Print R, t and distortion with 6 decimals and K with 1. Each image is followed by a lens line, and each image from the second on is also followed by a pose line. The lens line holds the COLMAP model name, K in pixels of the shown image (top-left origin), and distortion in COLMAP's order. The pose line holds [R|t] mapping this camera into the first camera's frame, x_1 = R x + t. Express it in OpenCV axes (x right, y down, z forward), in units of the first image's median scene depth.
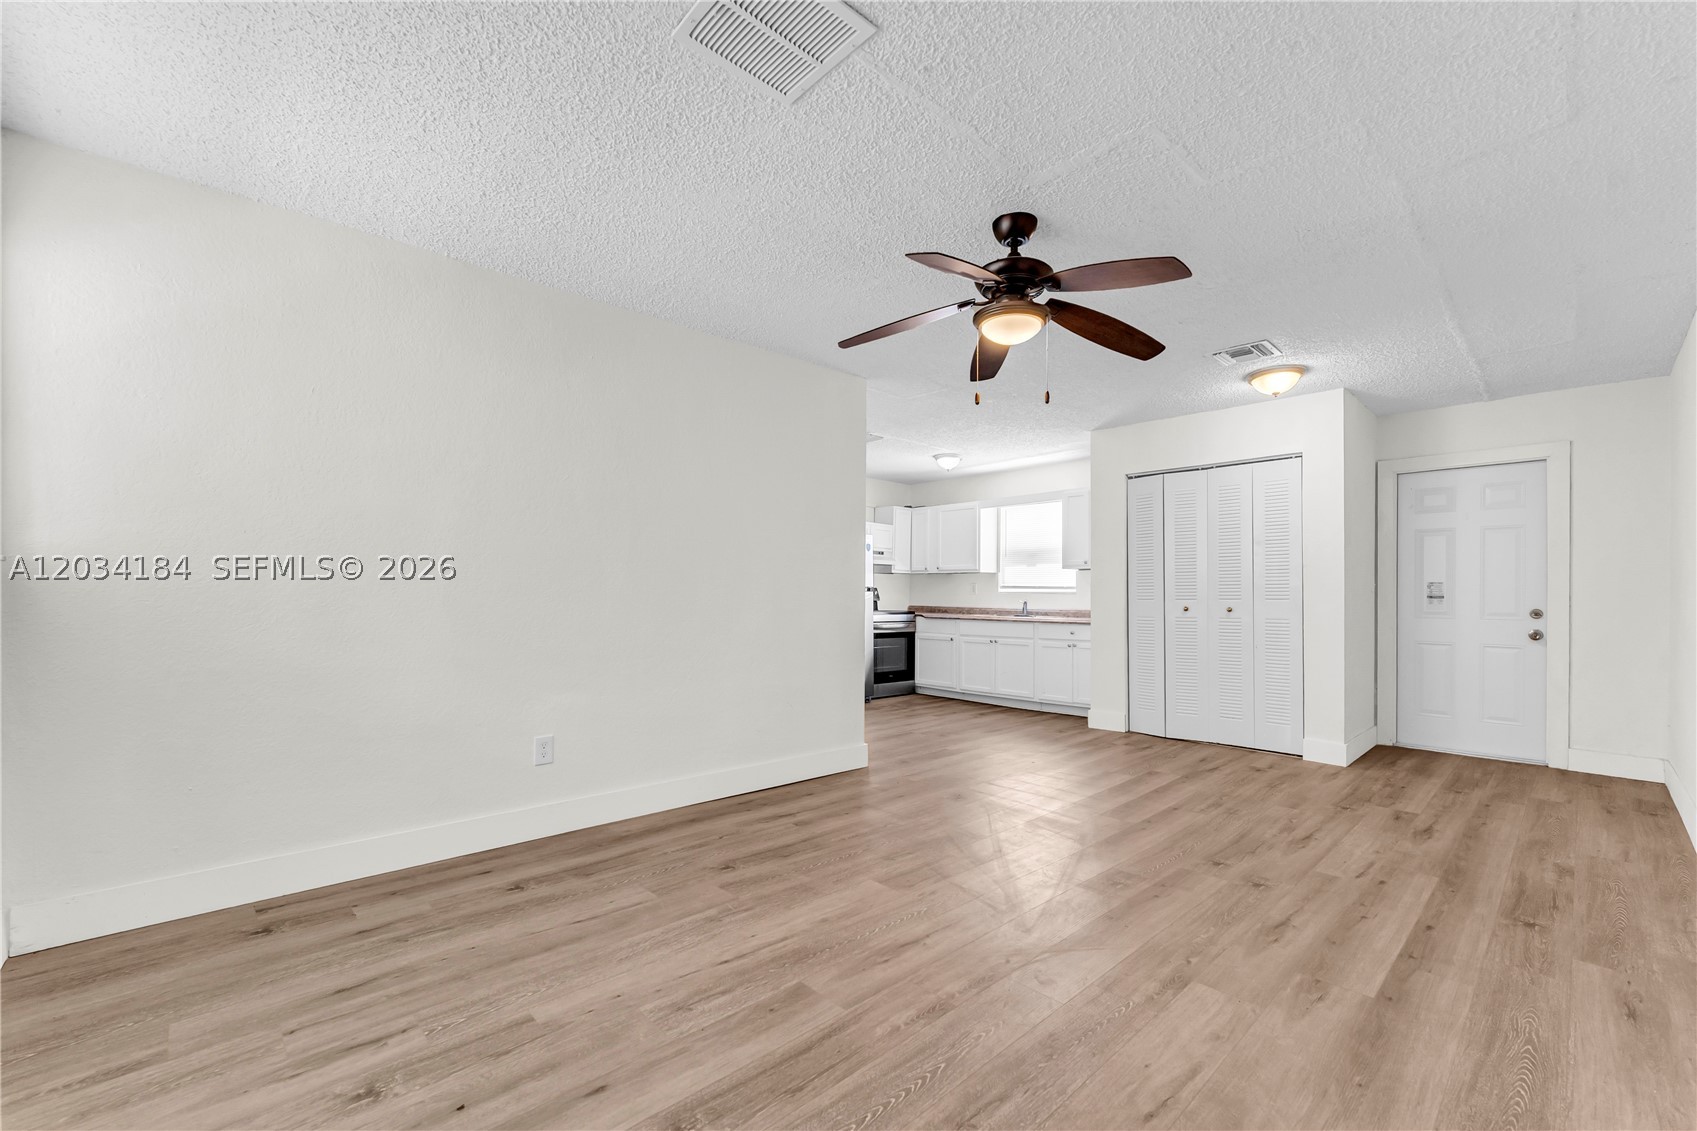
lens RADIAL K [[682.3, 0, 844.8], [0, 682.3, 591.9], [0, 0, 1]] dist [-0.003337, -0.000308]
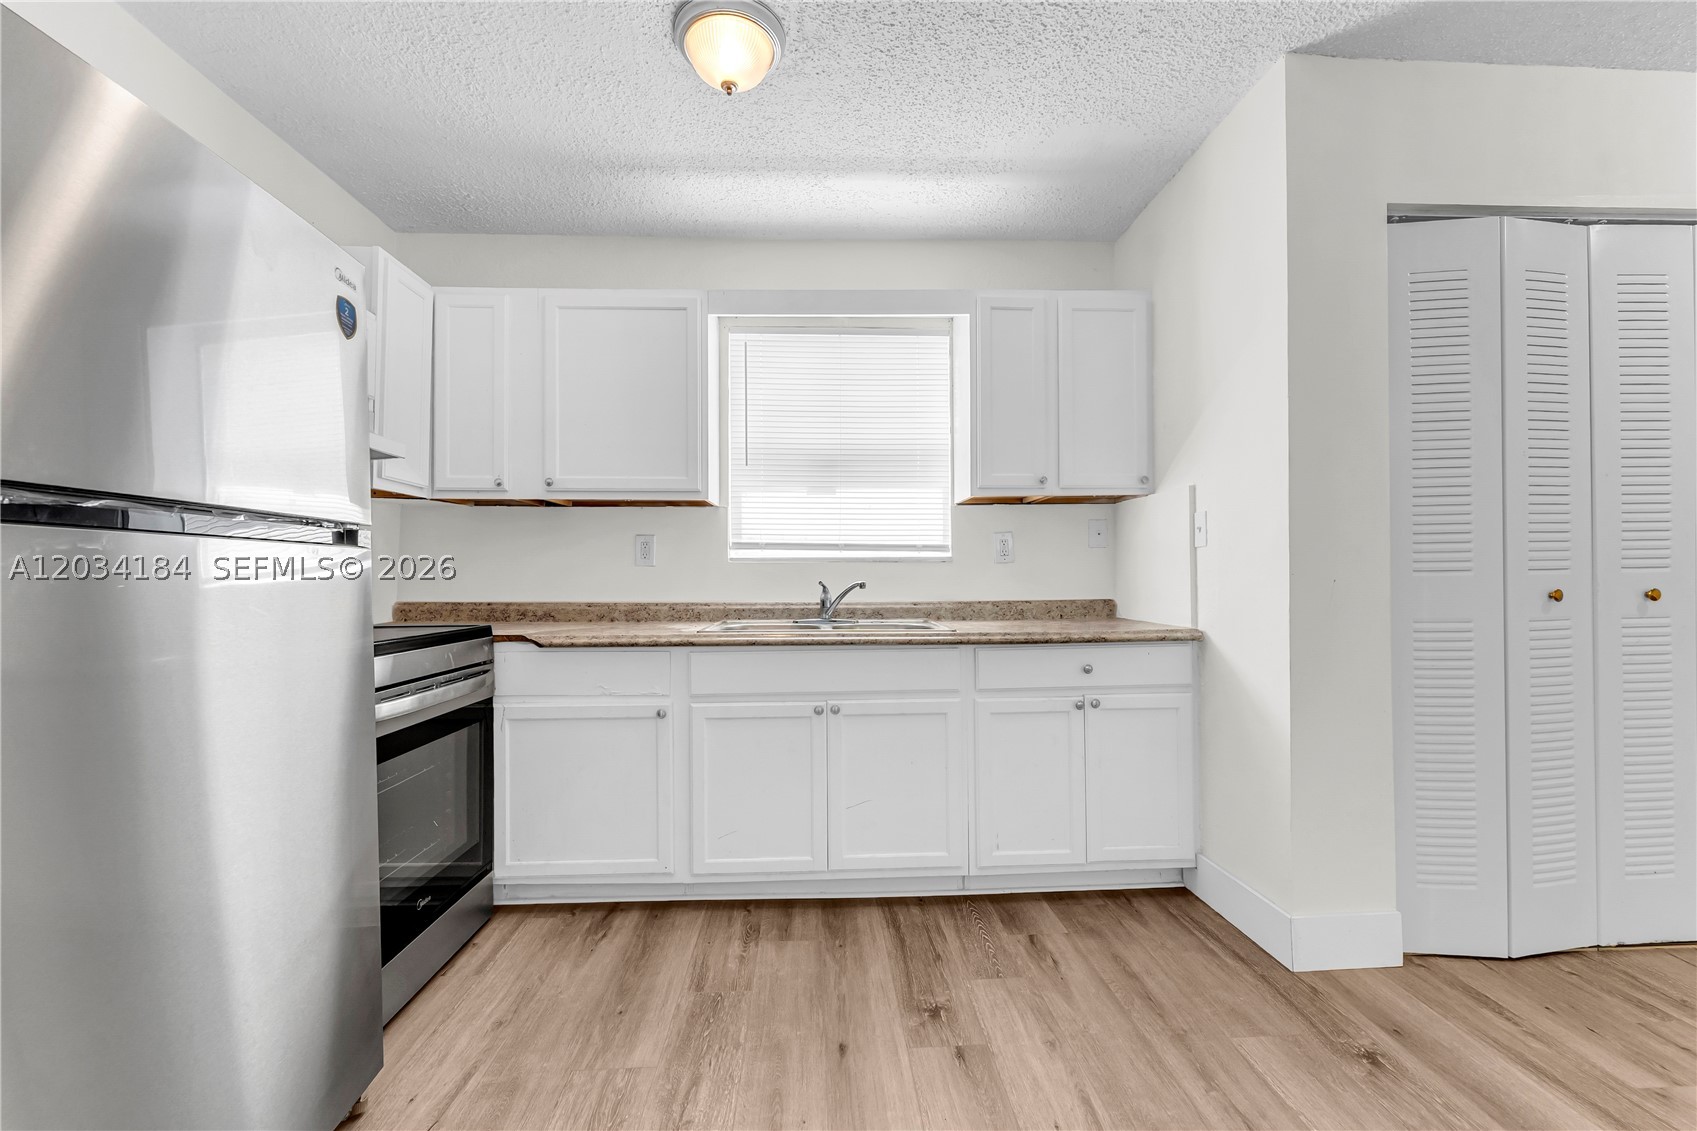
lens RADIAL K [[706.5, 0, 848.5], [0, 706.5, 565.5], [0, 0, 1]] dist [0.021239, 0.000001]
pose [[0.637841, 0.003413, 0.770161, -0.027150], [0.005498, 0.999945, -0.008985, 0.007523], [-0.770149, 0.009965, 0.637787, 0.717914]]
